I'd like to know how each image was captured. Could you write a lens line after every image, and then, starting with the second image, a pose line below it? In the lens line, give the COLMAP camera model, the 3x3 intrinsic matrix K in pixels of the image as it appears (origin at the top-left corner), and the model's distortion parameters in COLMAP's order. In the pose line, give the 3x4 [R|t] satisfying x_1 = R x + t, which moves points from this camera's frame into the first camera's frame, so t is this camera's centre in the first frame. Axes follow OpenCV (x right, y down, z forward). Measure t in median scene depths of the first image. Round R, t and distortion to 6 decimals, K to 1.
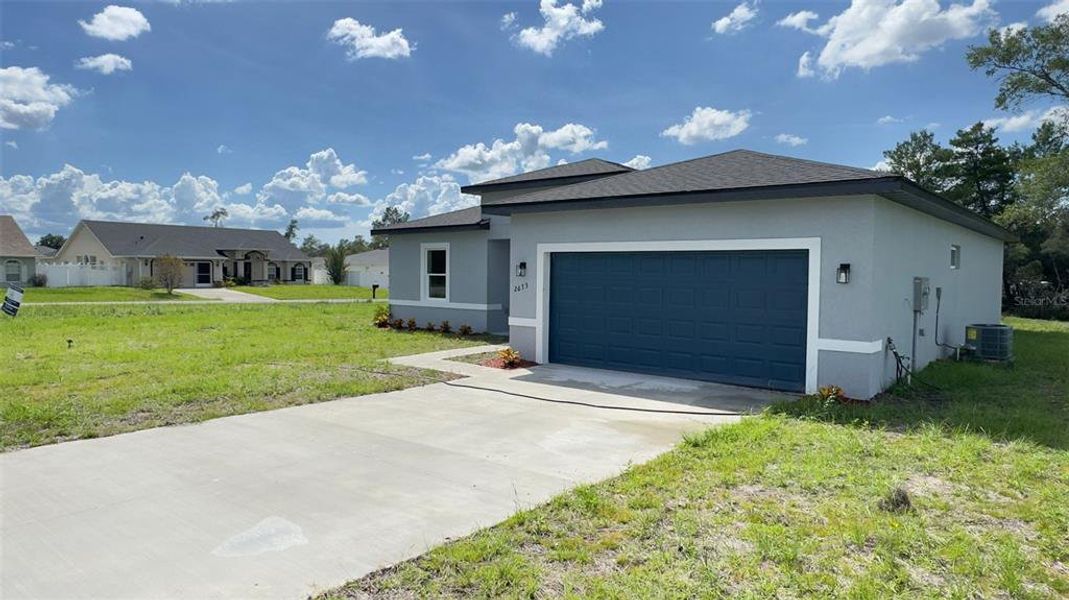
lens RADIAL K [[692.2, 0, 534.5], [0, 692.2, 300.0], [0, 0, 1]] dist [0.146424, 0.000094]
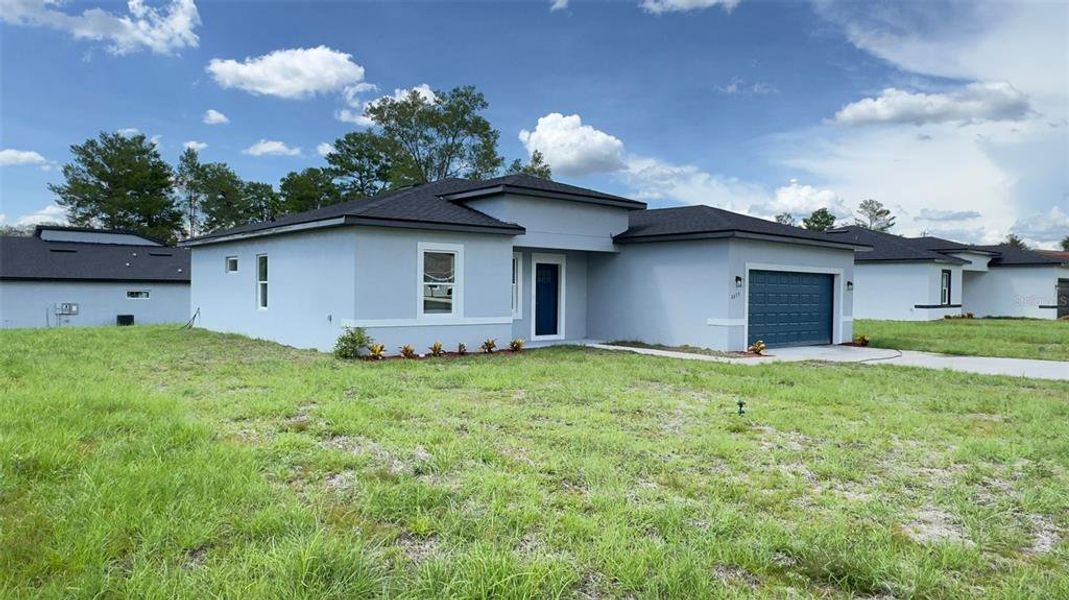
lens RADIAL K [[708.0, 0, 550.9], [0, 708.0, 298.7], [0, 0, 1]] dist [-0.027317, -0.001591]
pose [[0.168260, -0.025982, 0.985400, -0.969279], [0.025983, 0.999422, 0.021915, -0.035778], [-0.985400, 0.021917, 0.168838, 0.797136]]
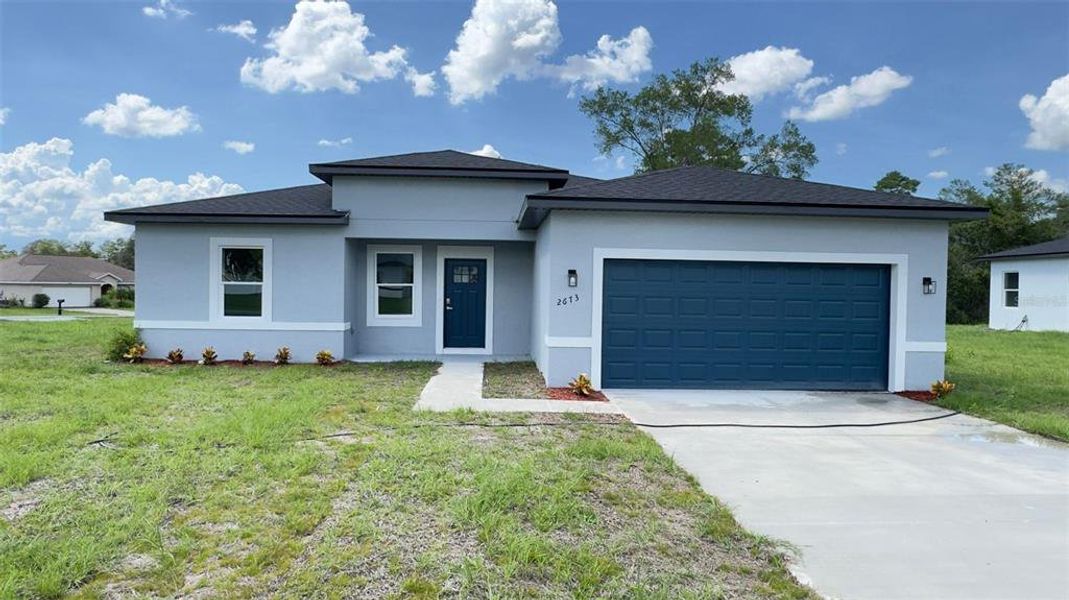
lens RADIAL K [[716.2, 0, 534.5], [0, 716.2, 300.0], [0, 0, 1]] dist [-0.003978, 0.001029]
pose [[0.738576, -0.013815, 0.674028, -0.438304], [0.020501, 0.999788, -0.001973, -0.012421], [-0.673858, 0.015276, 0.738703, 0.289459]]
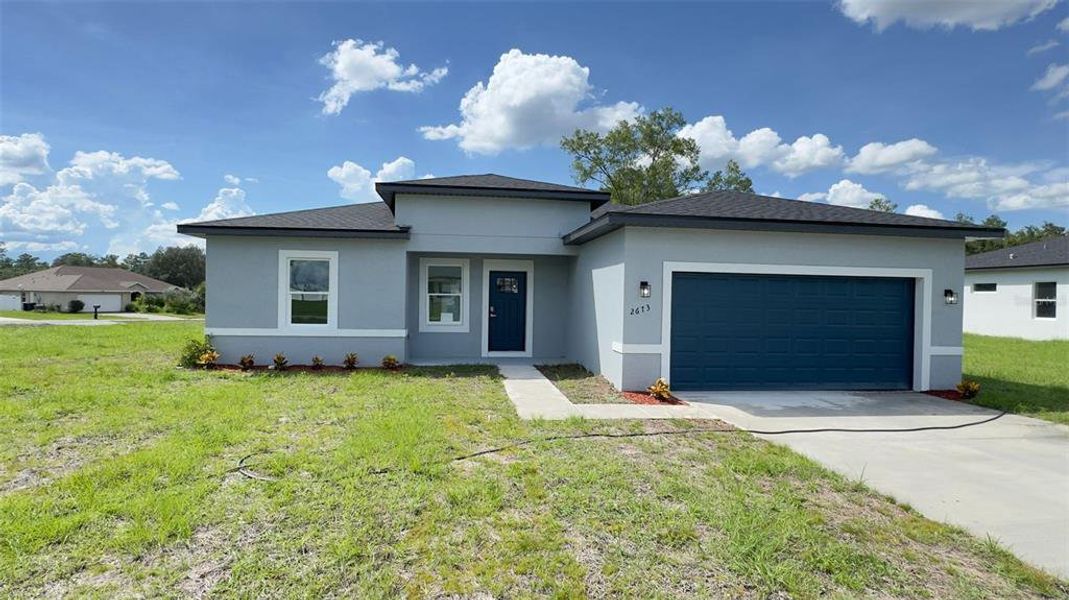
lens RADIAL K [[576.0, 0, 534.5], [0, 576.0, 300.0], [0, 0, 1]] dist [-0.000884, -0.000037]
pose [[0.683680, -0.007223, 0.729747, -0.458649], [0.020206, 0.999755, -0.009034, -0.019095], [-0.729503, 0.020922, 0.683658, 0.426992]]
